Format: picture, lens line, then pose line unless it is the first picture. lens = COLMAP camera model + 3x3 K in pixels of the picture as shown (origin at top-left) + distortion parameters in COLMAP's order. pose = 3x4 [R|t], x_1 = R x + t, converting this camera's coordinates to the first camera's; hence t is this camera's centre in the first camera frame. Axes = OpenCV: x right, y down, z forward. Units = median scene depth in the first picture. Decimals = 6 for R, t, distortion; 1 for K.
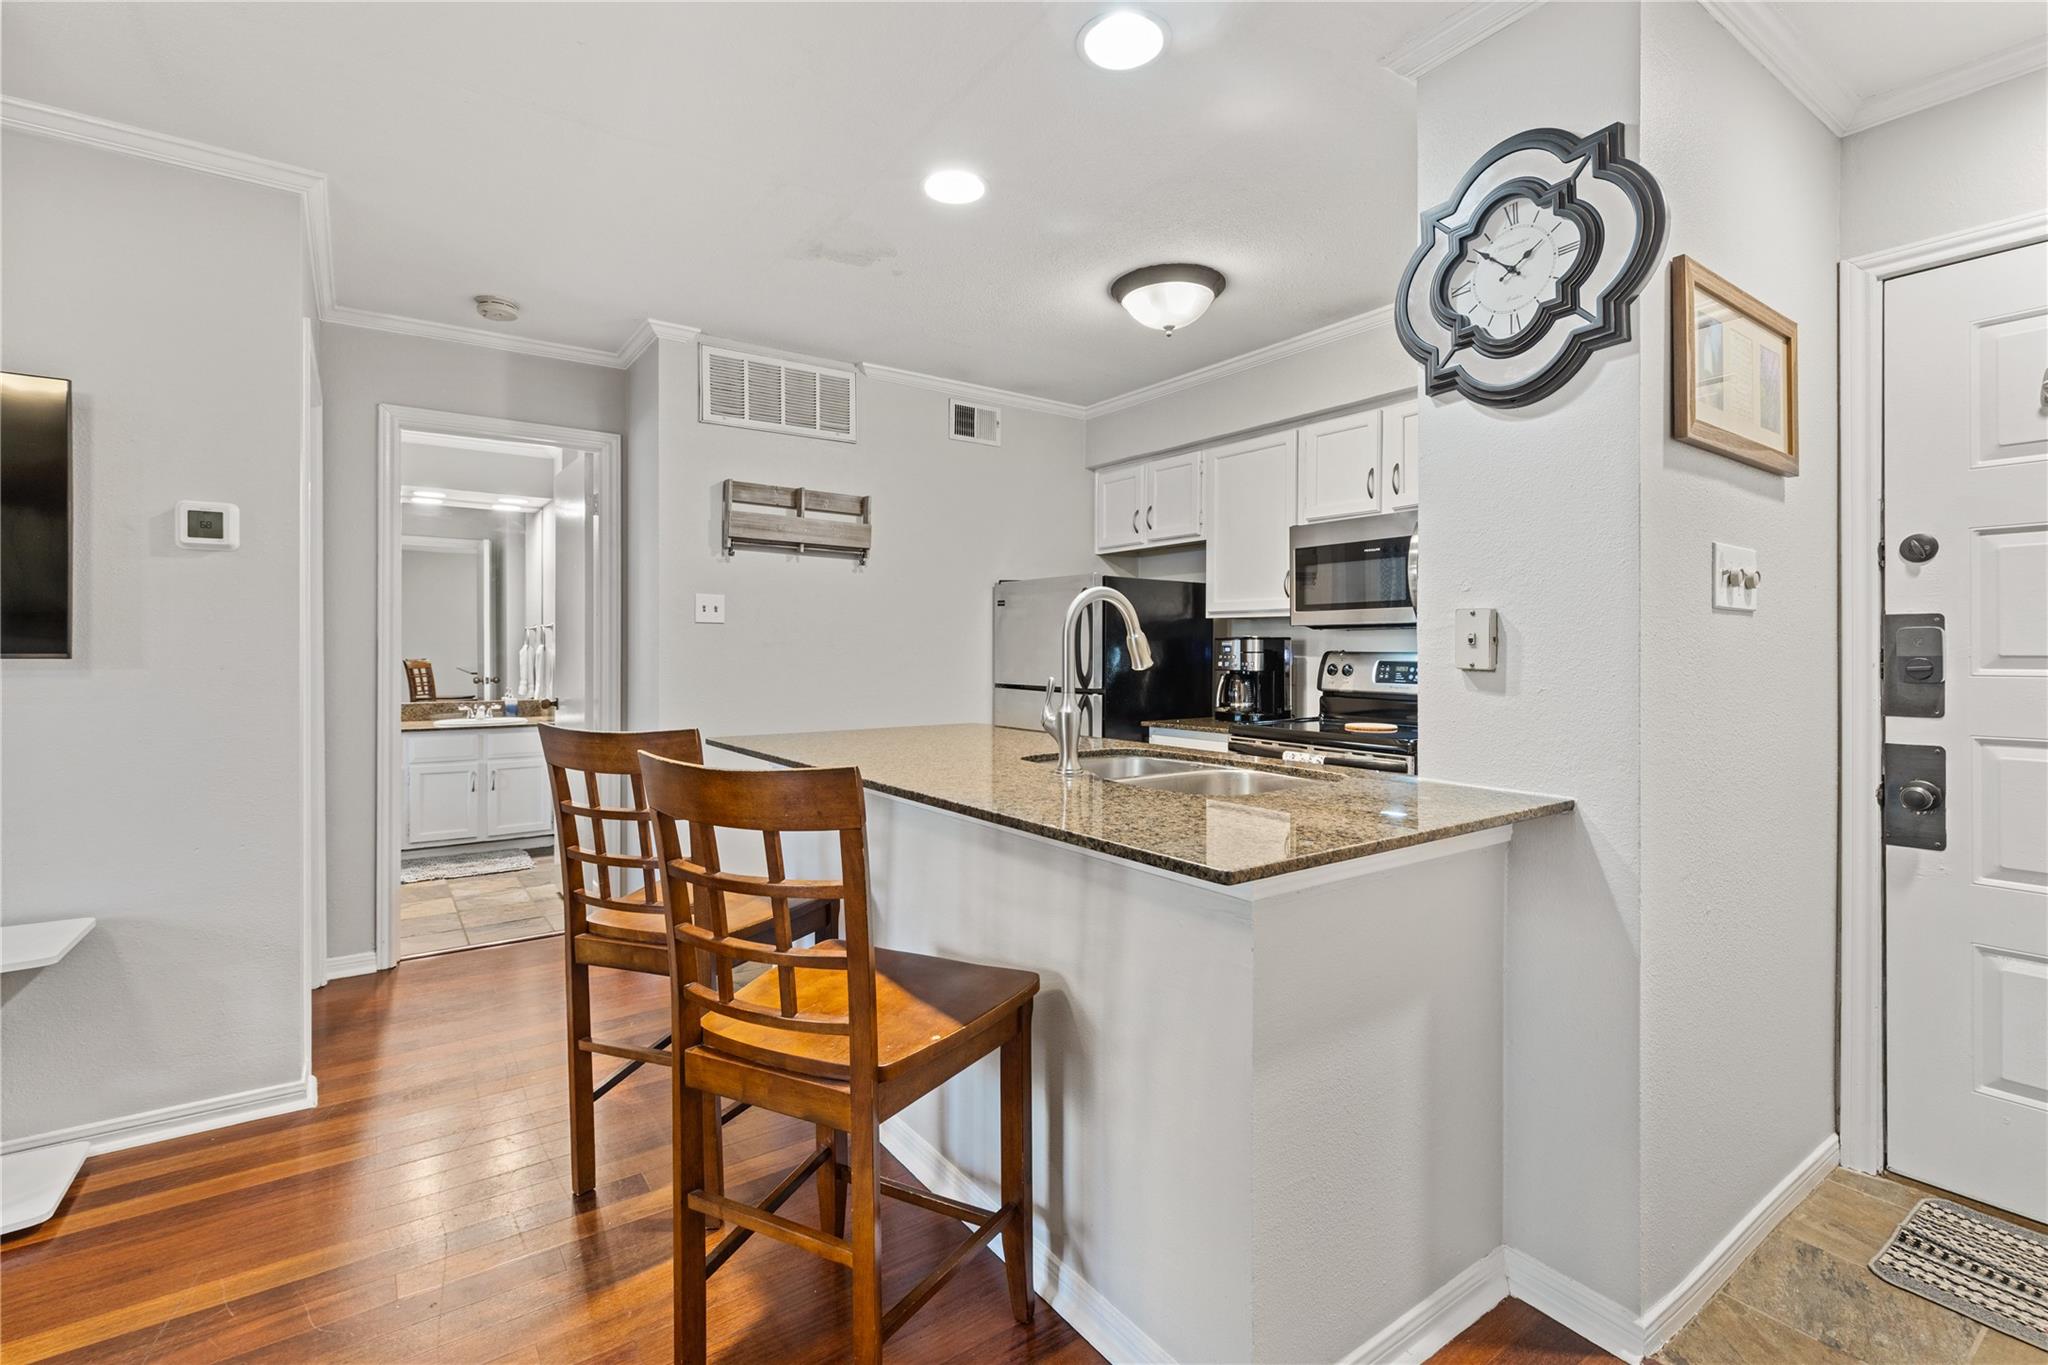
lens RADIAL K [[915.1, 0, 1032.0], [0, 915.1, 651.5], [0, 0, 1]] dist [-0.002191, -0.000306]
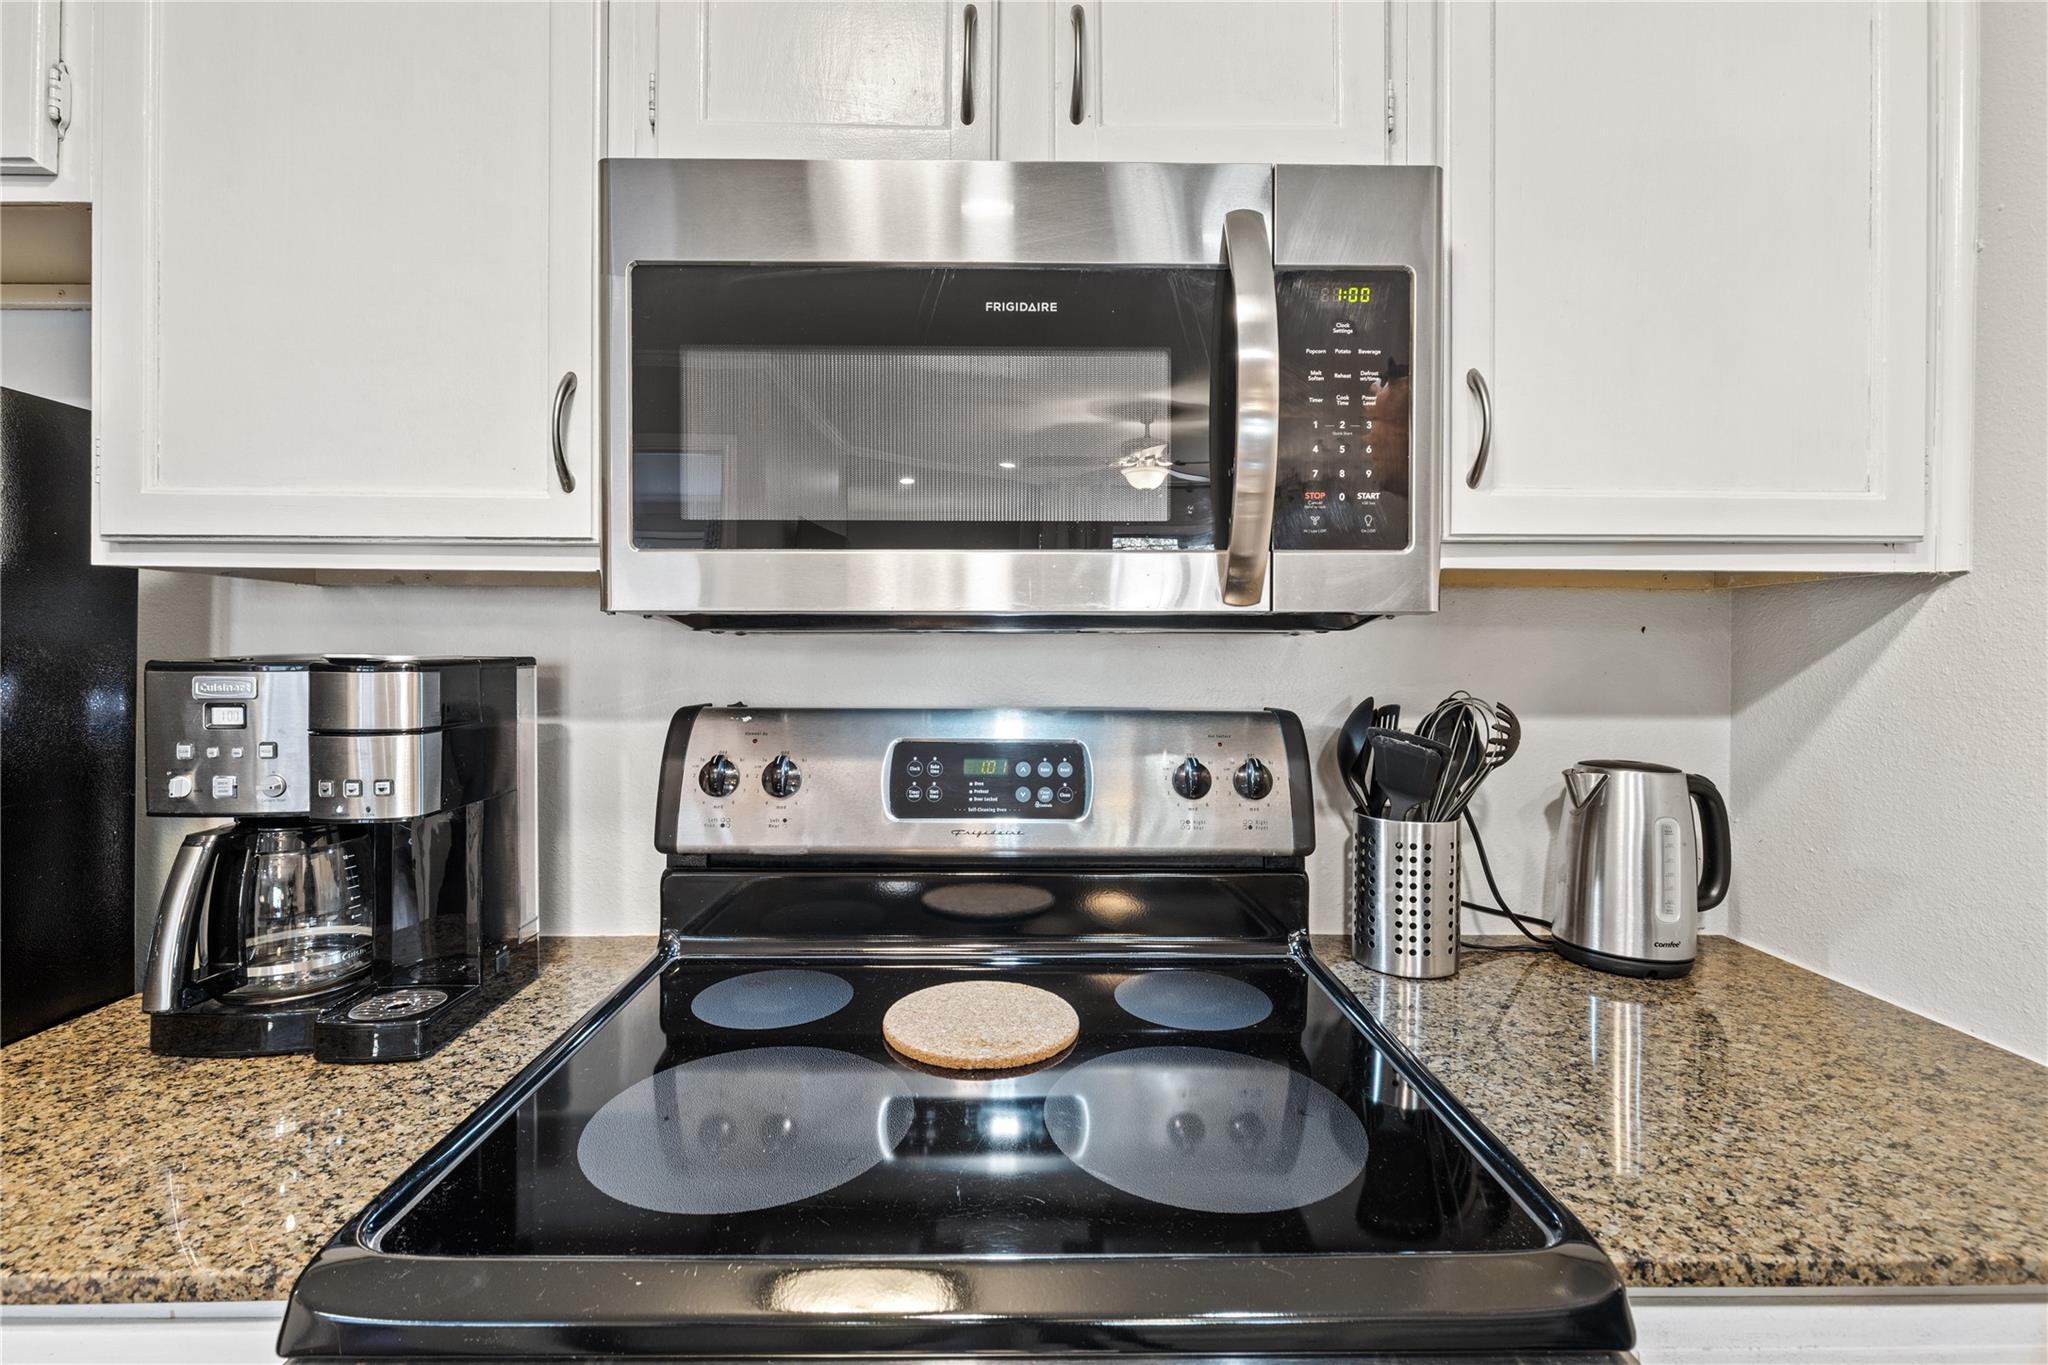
lens RADIAL K [[915.1, 0, 1011.9], [0, 915.1, 654.3], [0, 0, 1]] dist [-0.002191, -0.000306]
pose [[0.590455, -0.007666, 0.807034, 0.195300], [-0.000580, 0.999951, 0.009923, -0.024110], [-0.807070, -0.006327, 0.590422, 0.944744]]
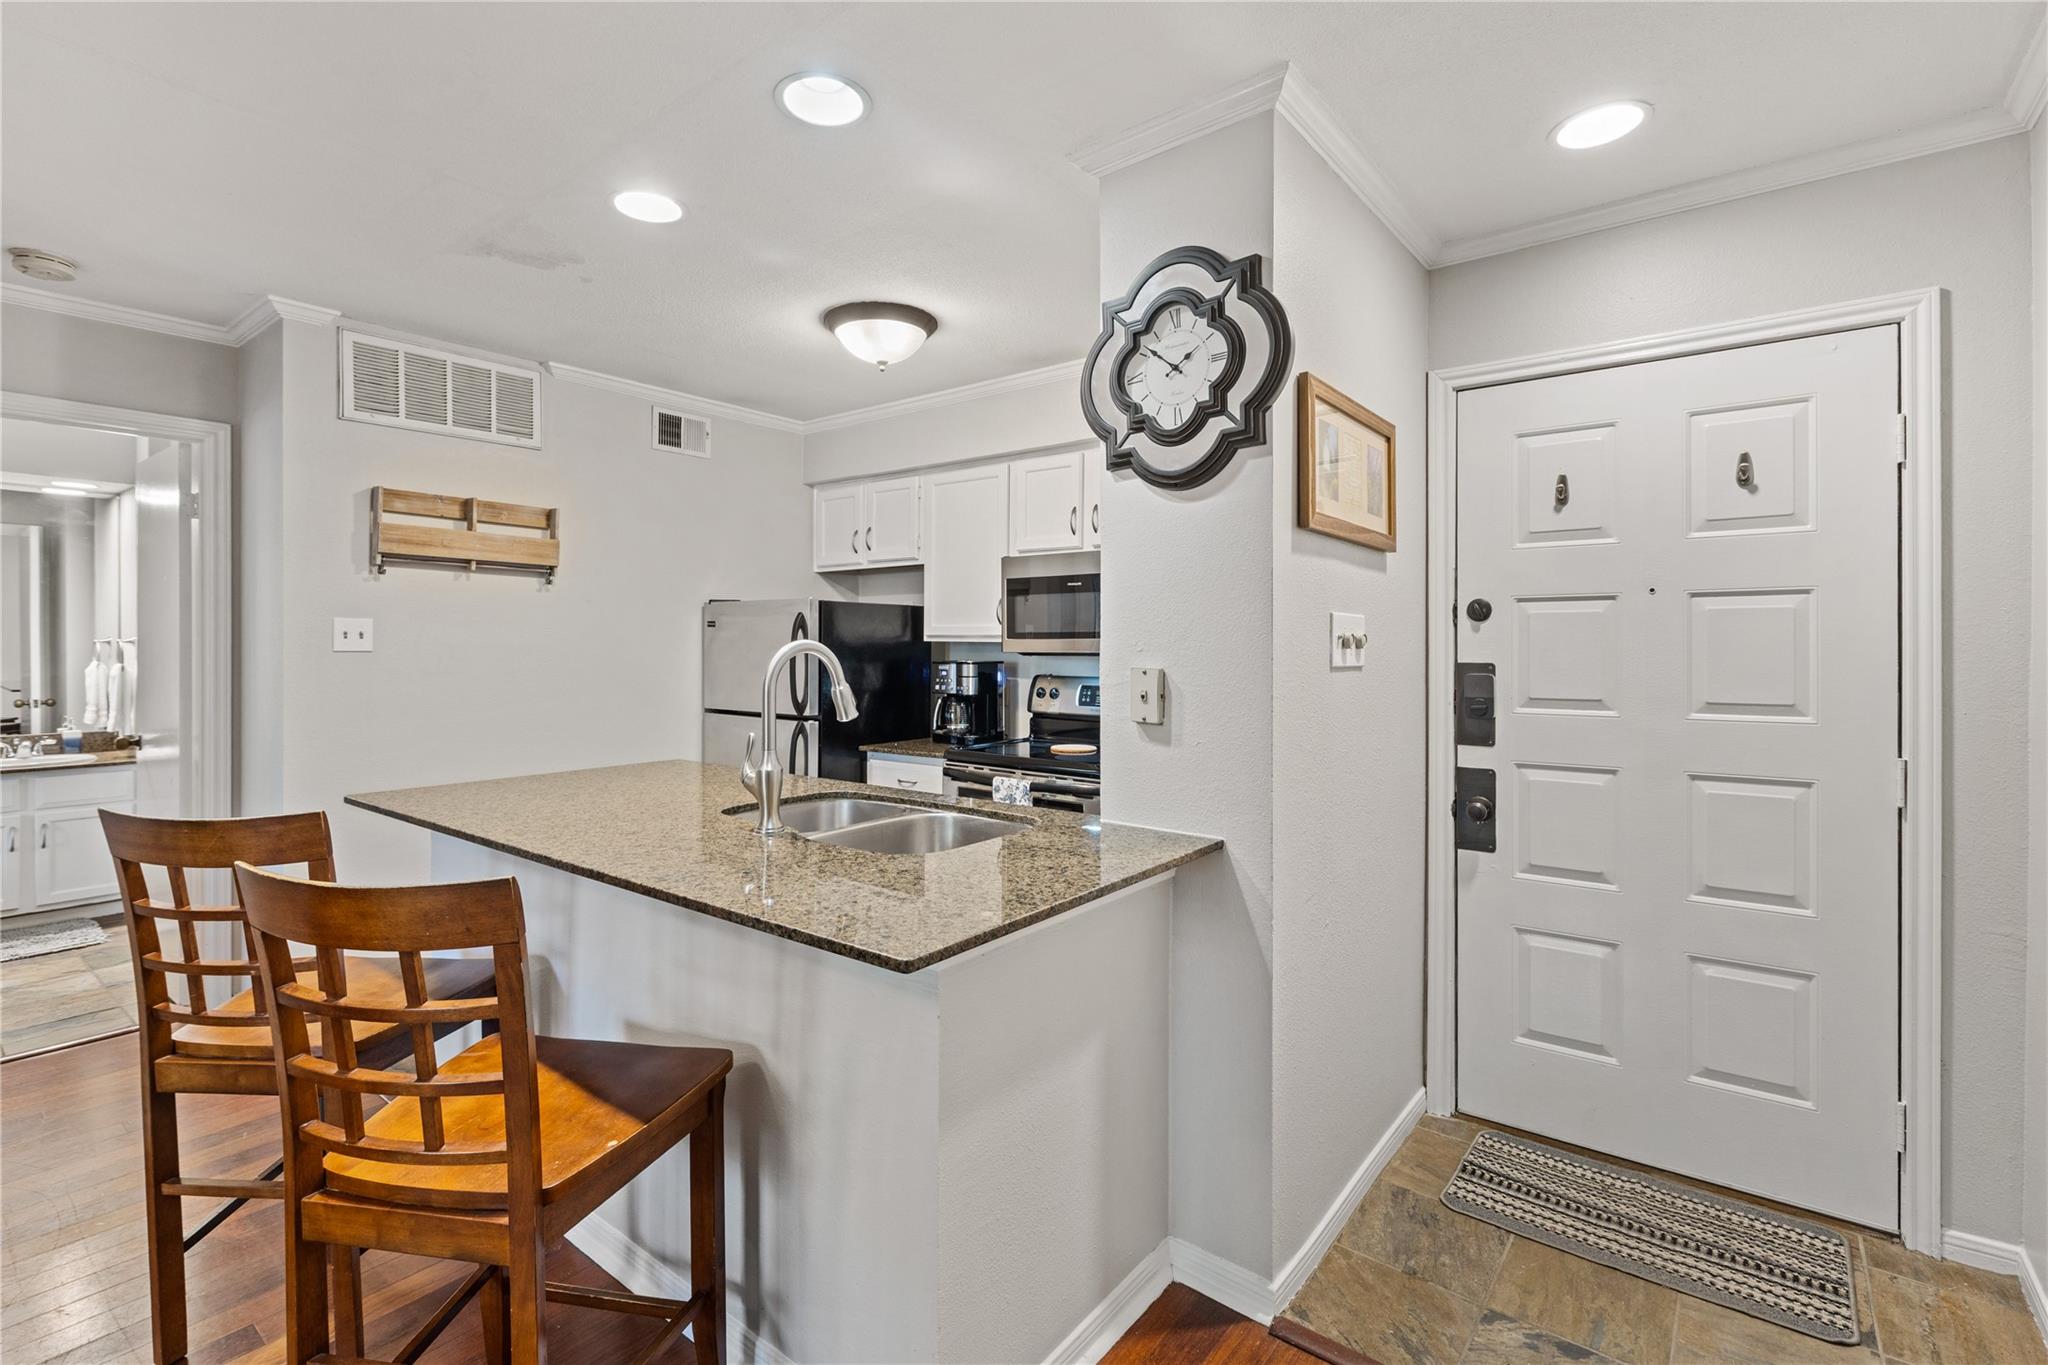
lens RADIAL K [[915.1, 0, 1030.6], [0, 915.1, 650.6], [0, 0, 1]] dist [-0.002191, -0.000306]
pose [[0.958688, -0.002361, 0.284450, 0.019112], [0.000775, 0.999984, 0.005687, -0.042835], [-0.284459, -0.005231, 0.958674, -0.014839]]
